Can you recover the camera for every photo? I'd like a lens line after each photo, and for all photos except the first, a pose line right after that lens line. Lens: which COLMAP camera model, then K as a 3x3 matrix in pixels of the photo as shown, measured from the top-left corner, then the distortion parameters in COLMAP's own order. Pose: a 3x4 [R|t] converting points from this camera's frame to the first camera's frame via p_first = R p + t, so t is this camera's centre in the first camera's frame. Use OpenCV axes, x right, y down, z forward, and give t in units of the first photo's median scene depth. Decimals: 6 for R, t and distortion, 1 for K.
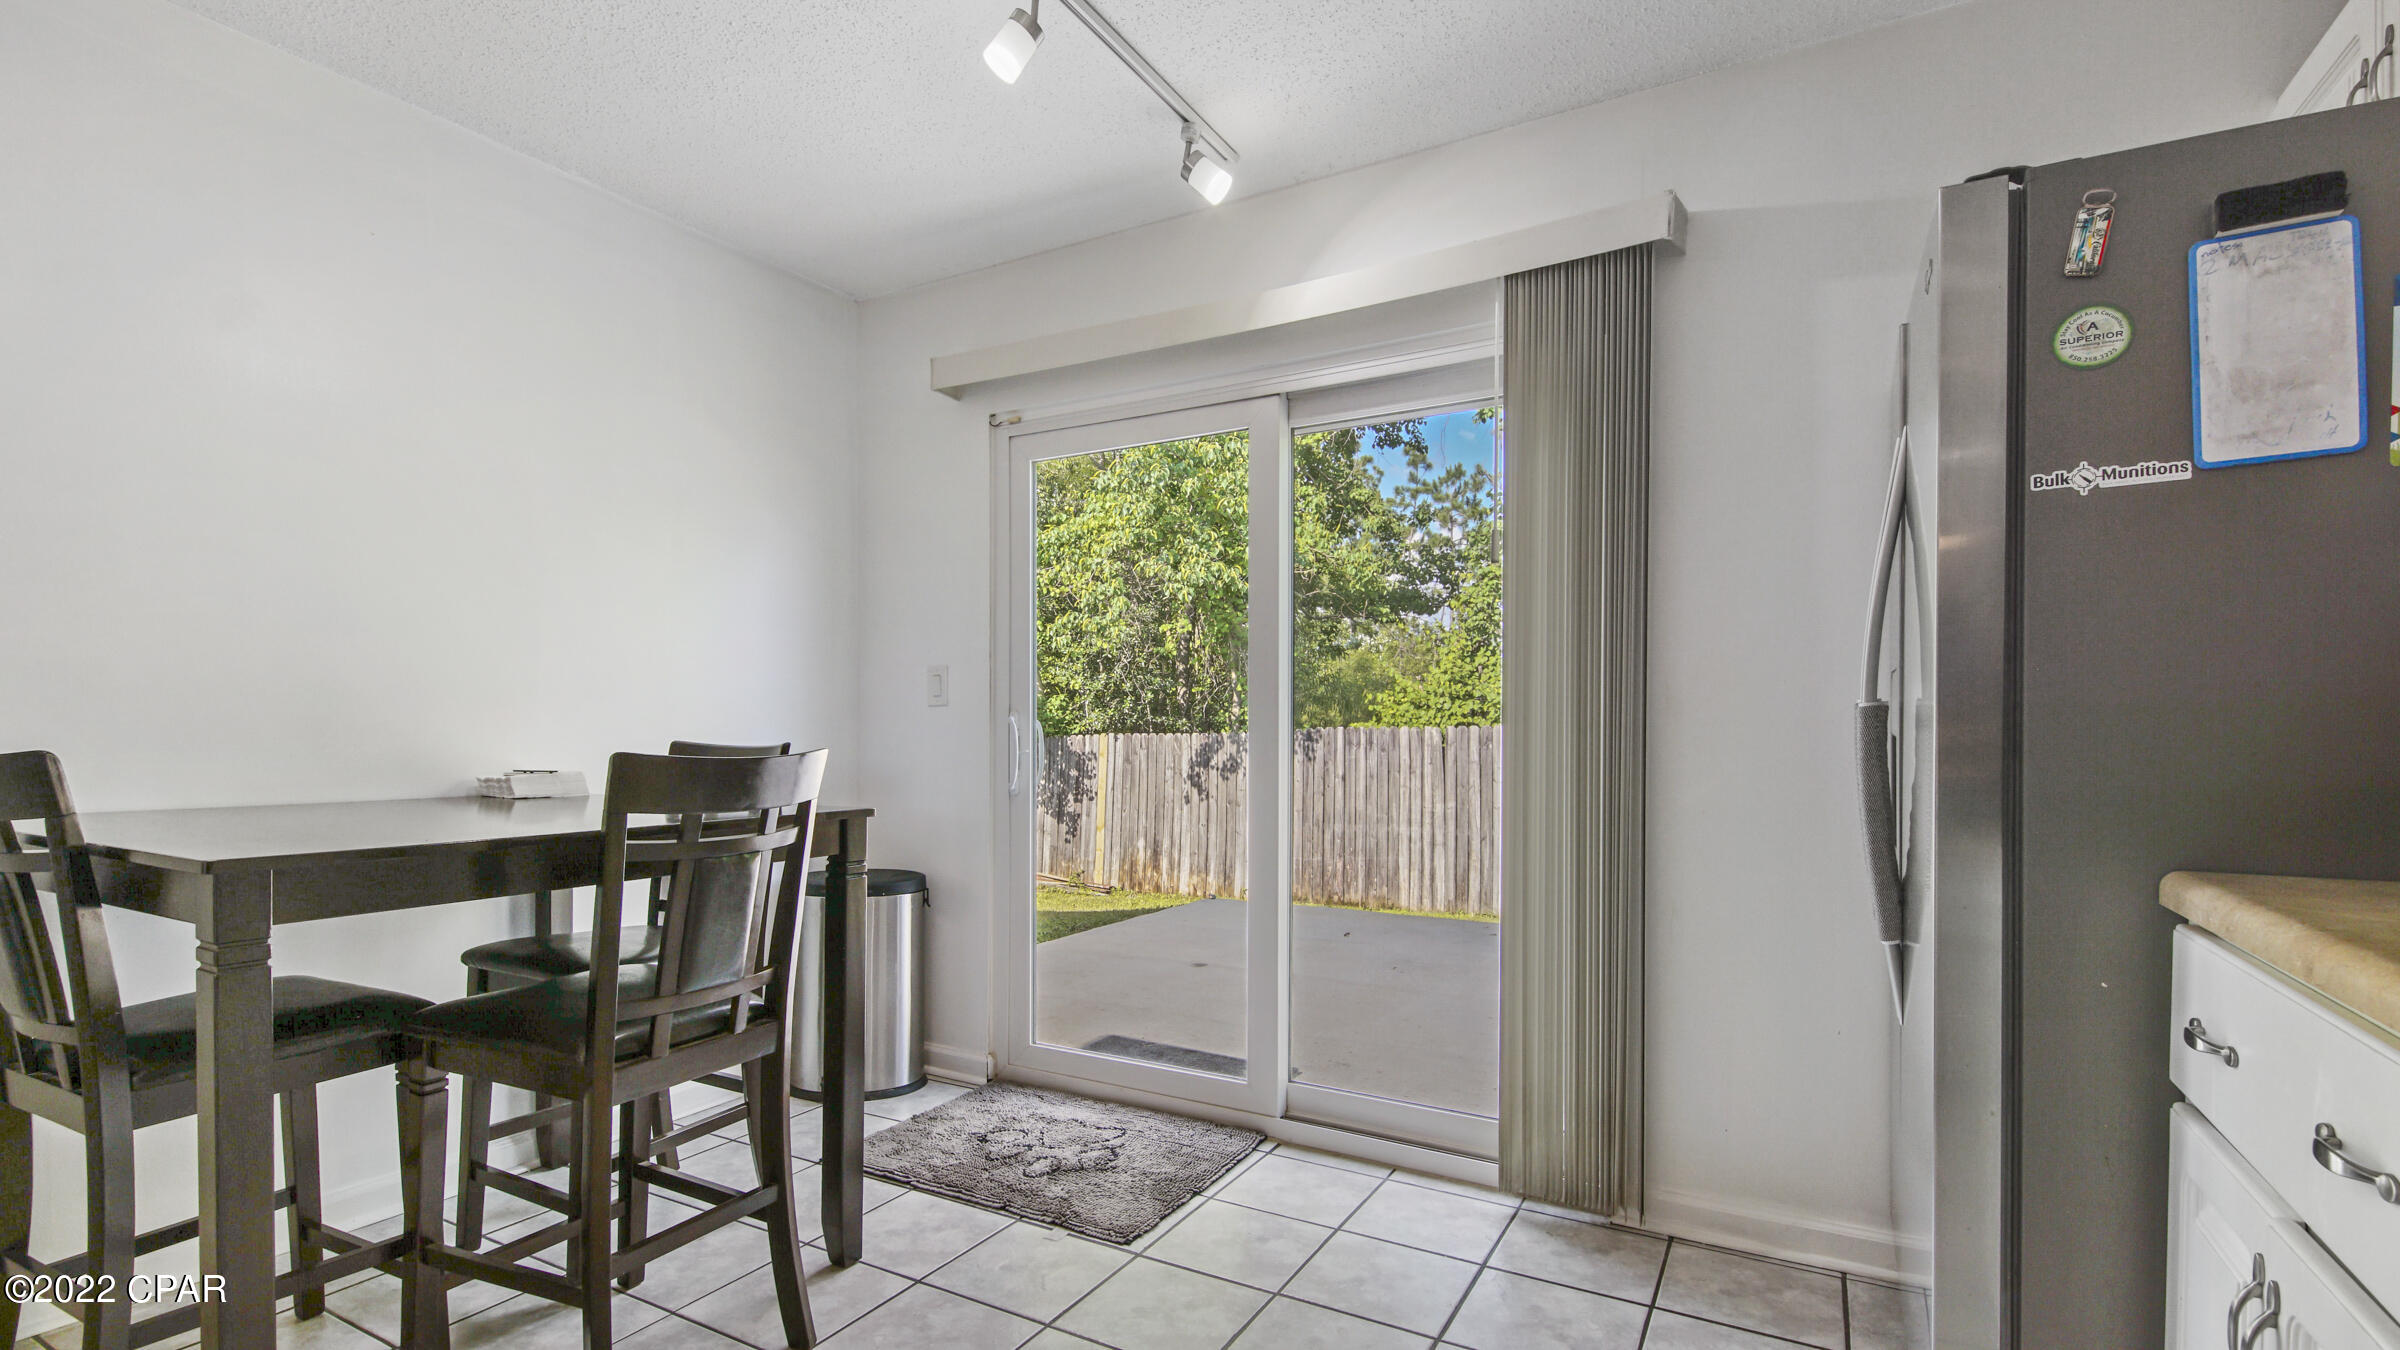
lens RADIAL K [[1068.9, 0, 1159.7], [0, 1068.9, 725.8], [0, 0, 1]] dist [0.030001, -0.016459]
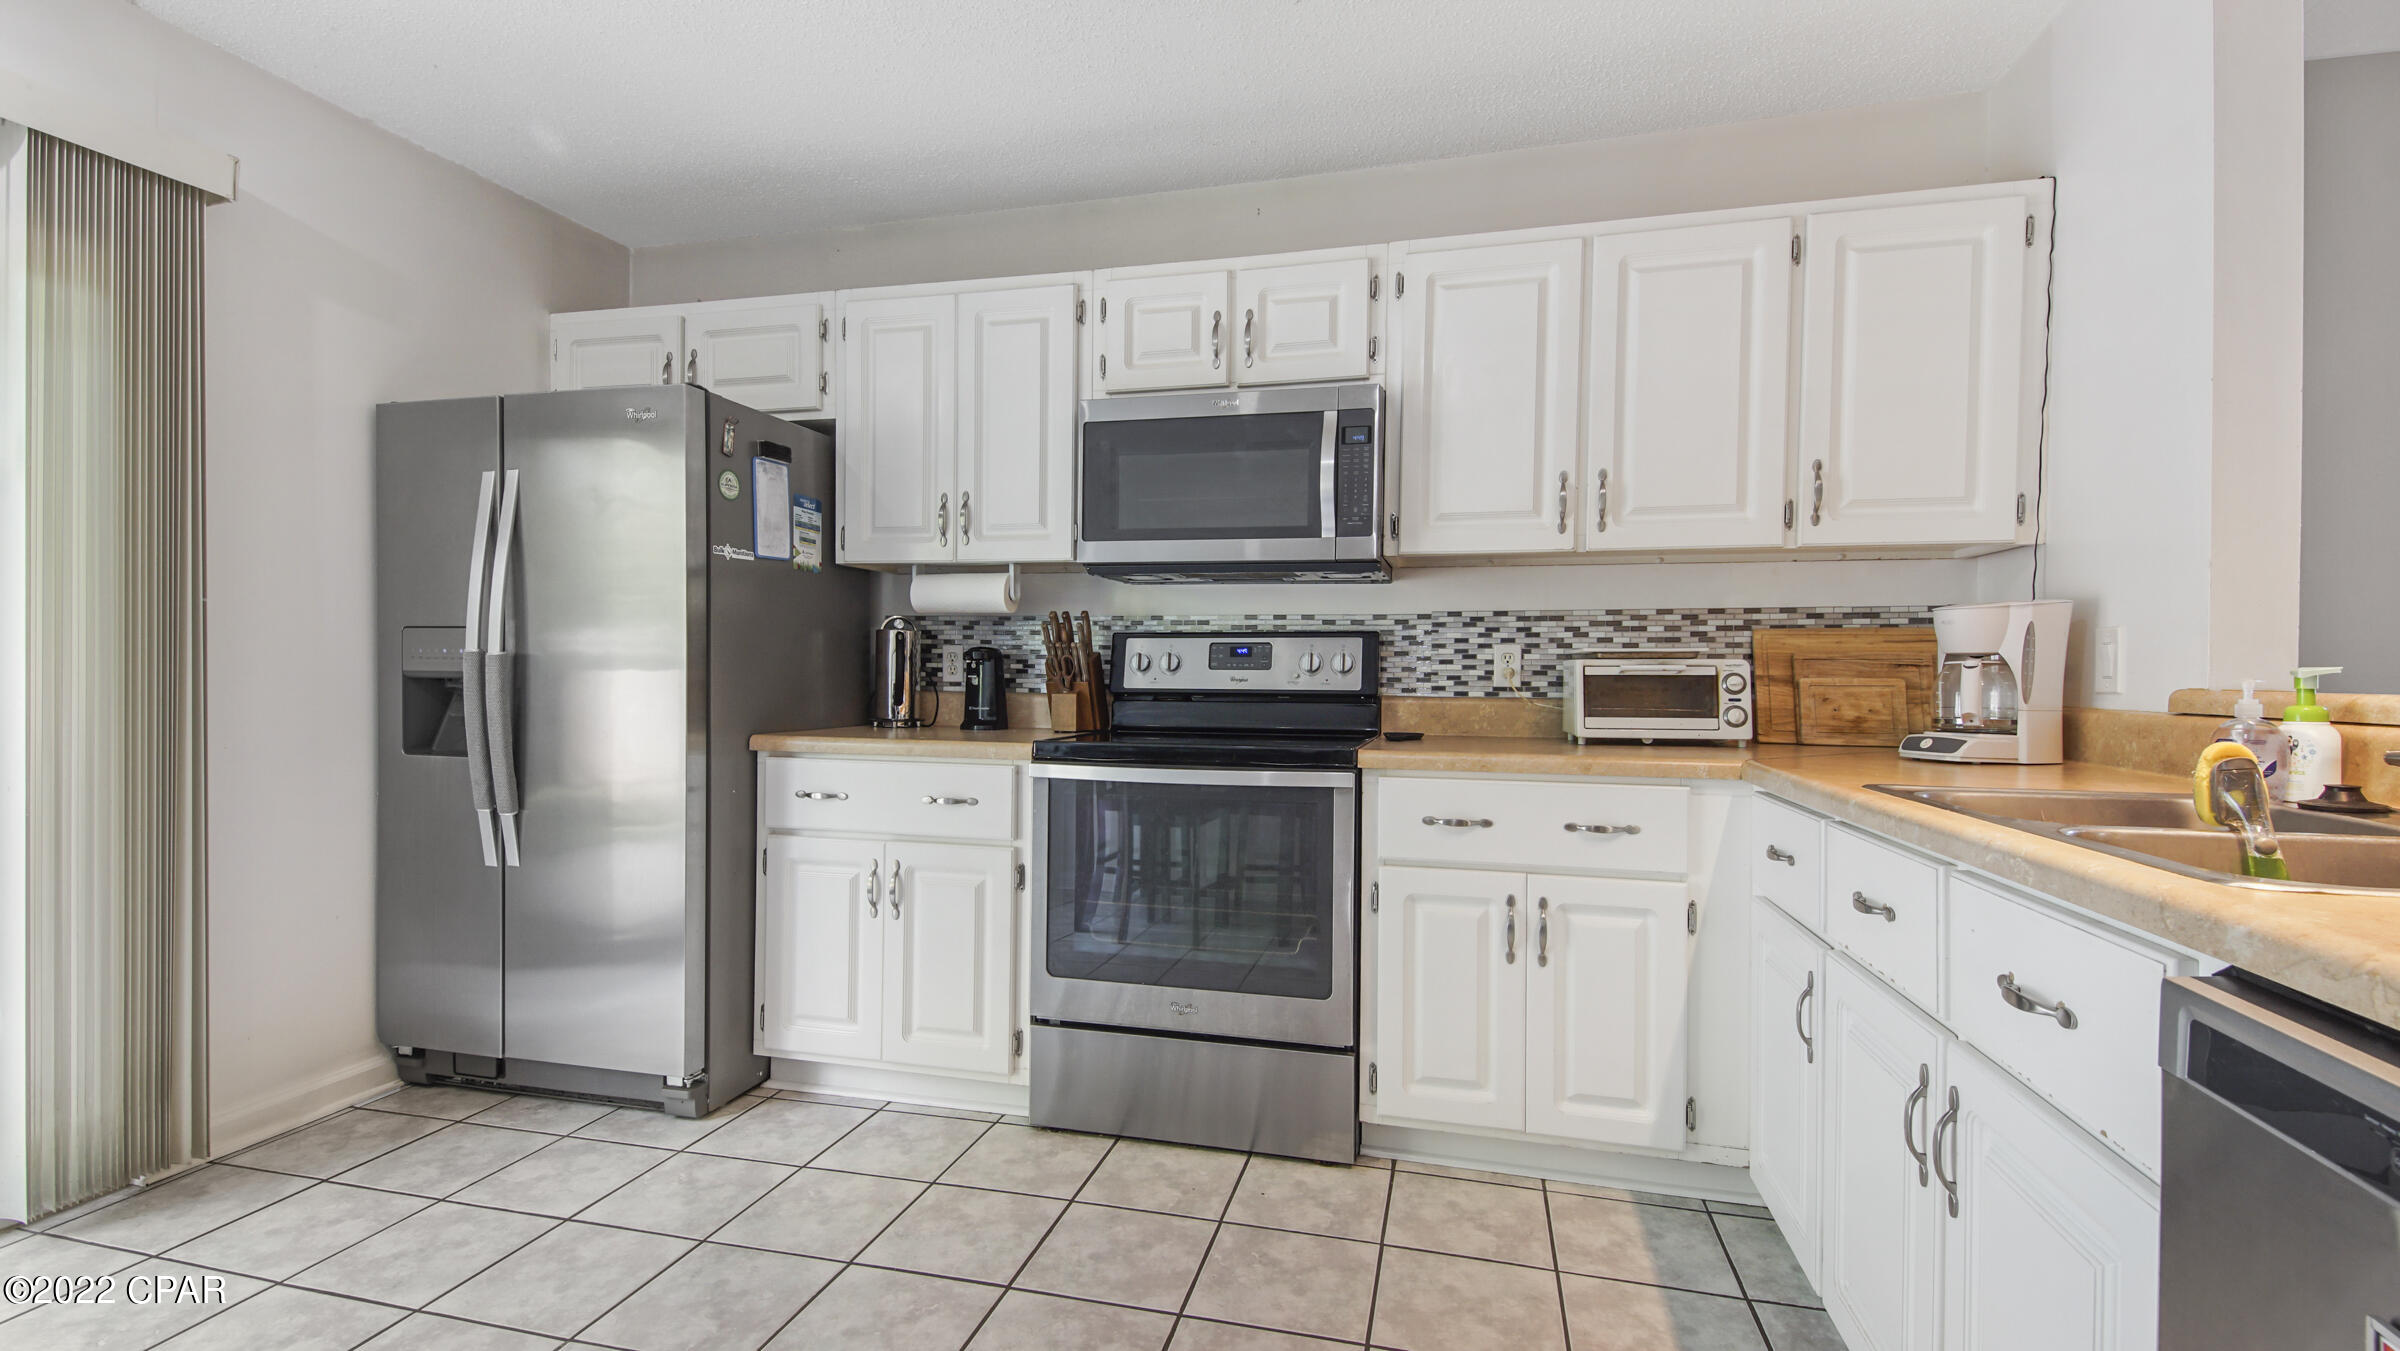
lens RADIAL K [[1068.9, 0, 1199.8], [0, 1068.9, 685.2], [0, 0, 1]] dist [0.030001, -0.016459]
pose [[-0.261967, -0.009312, 0.965032, -0.684639], [-0.003143, 0.999956, 0.008796, 0.005035], [-0.965072, -0.000729, -0.261985, 0.320080]]
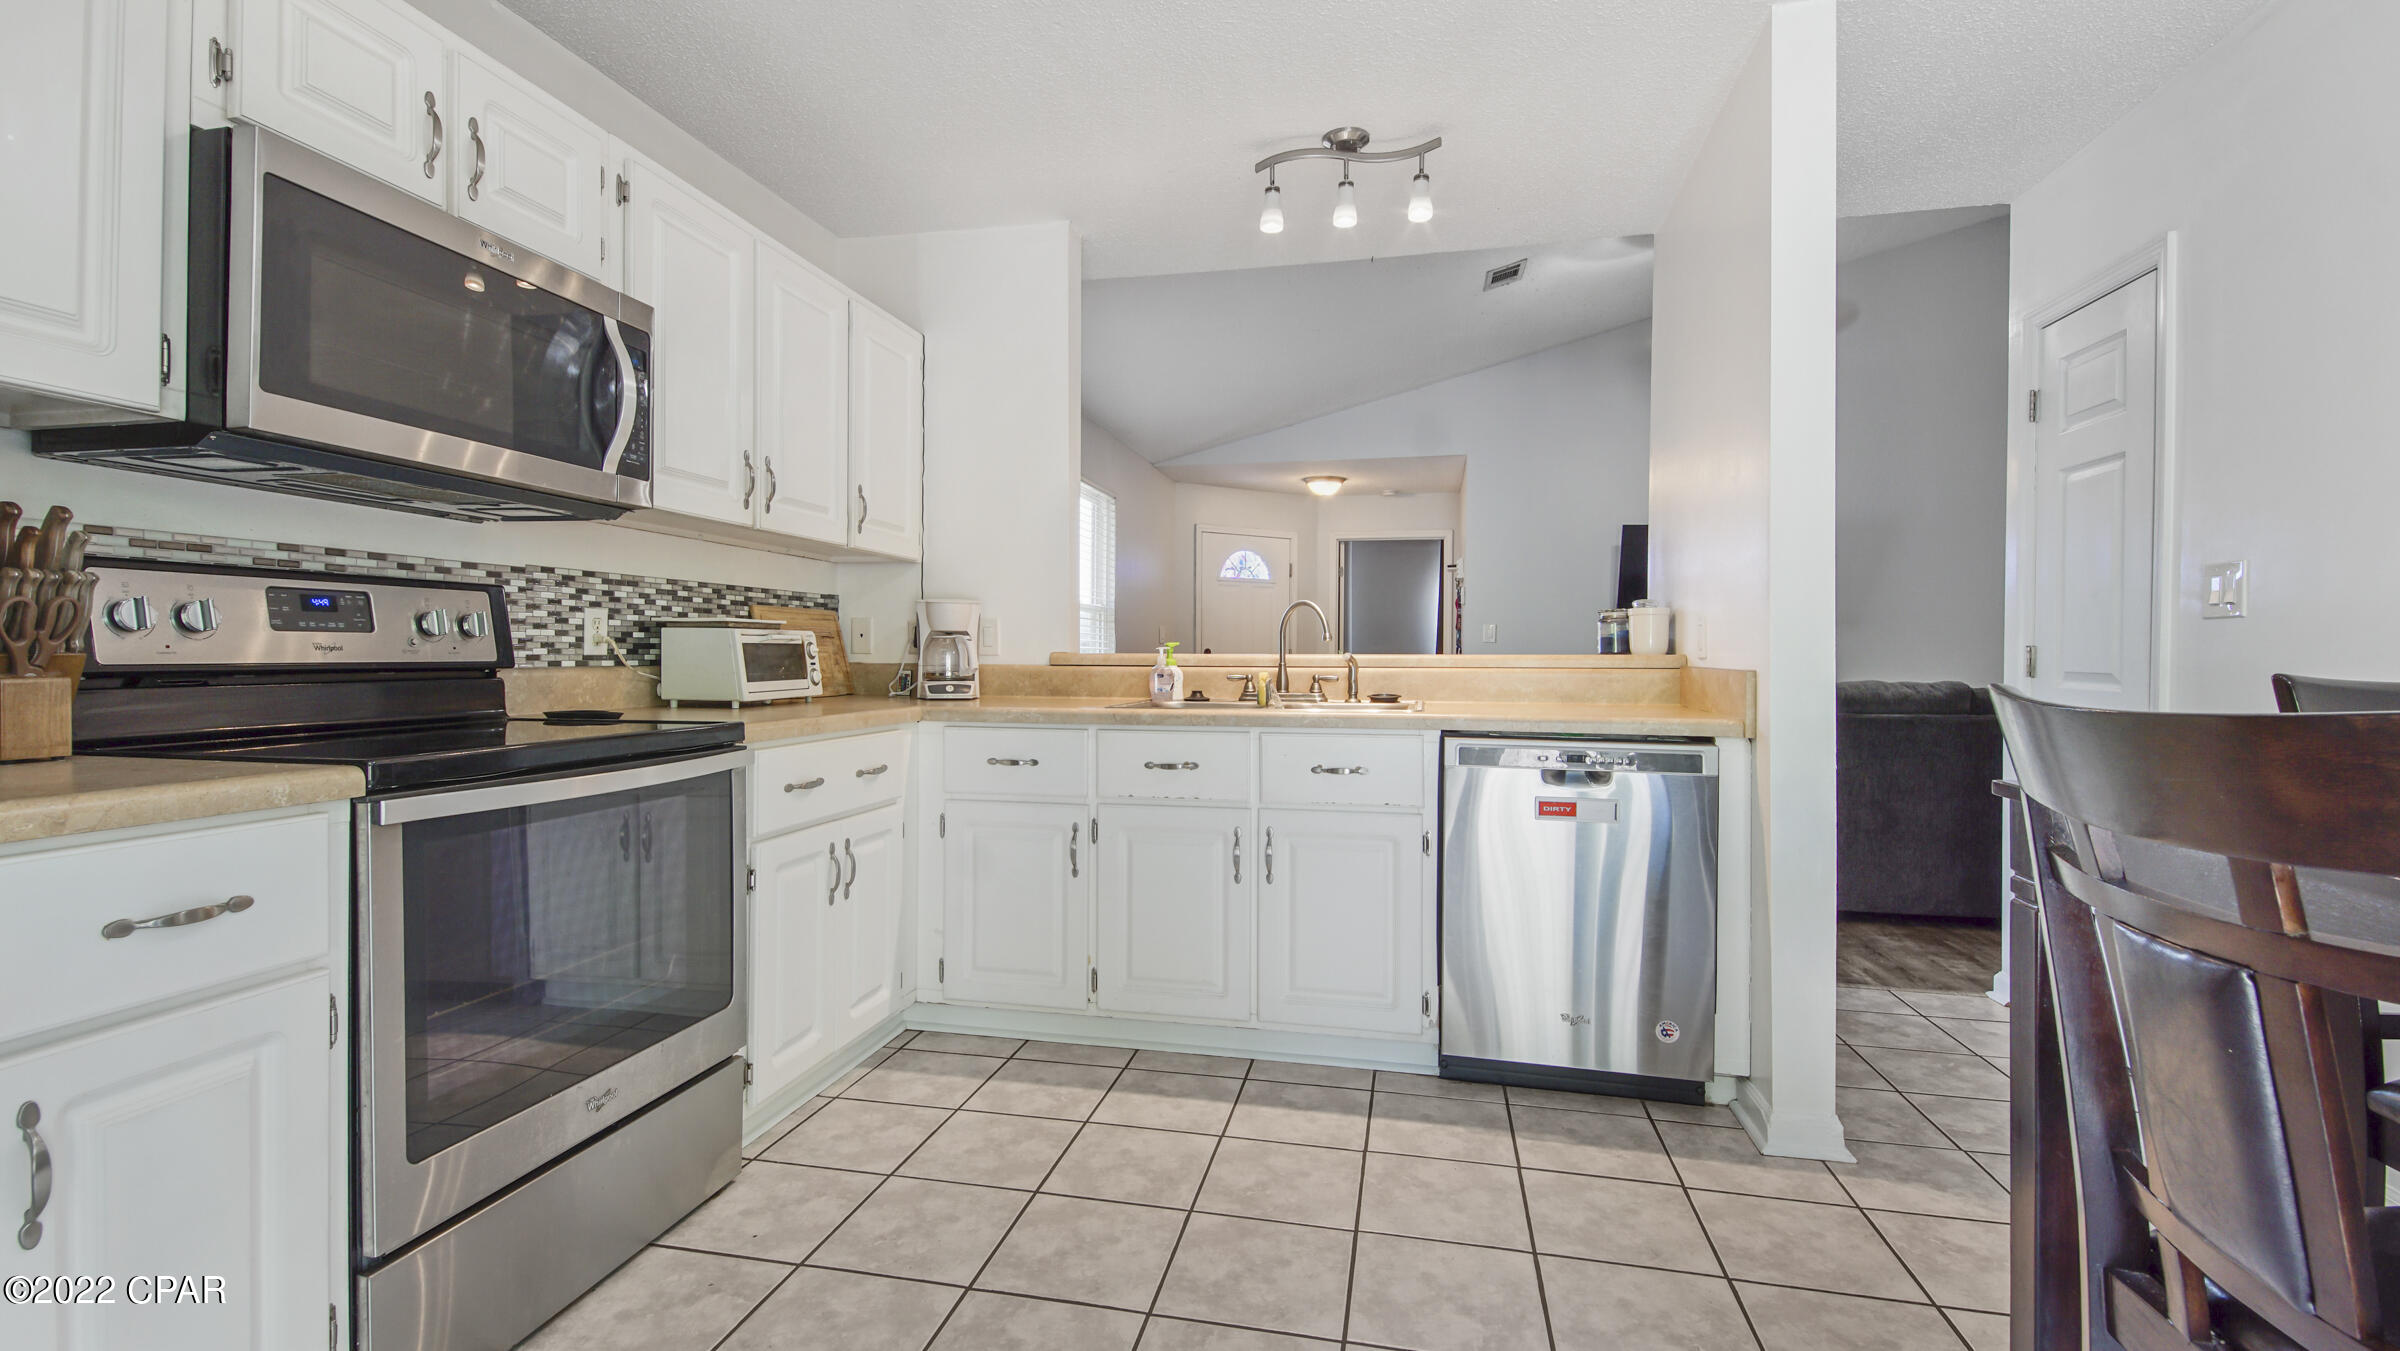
lens RADIAL K [[1068.9, 0, 1191.6], [0, 1068.9, 658.2], [0, 0, 1]] dist [0.030001, -0.016459]
pose [[-0.948566, -0.004286, -0.316549, 0.121981], [-0.007325, 0.999938, 0.008412, 0.005727], [0.316494, 0.010298, -0.948539, 0.886111]]
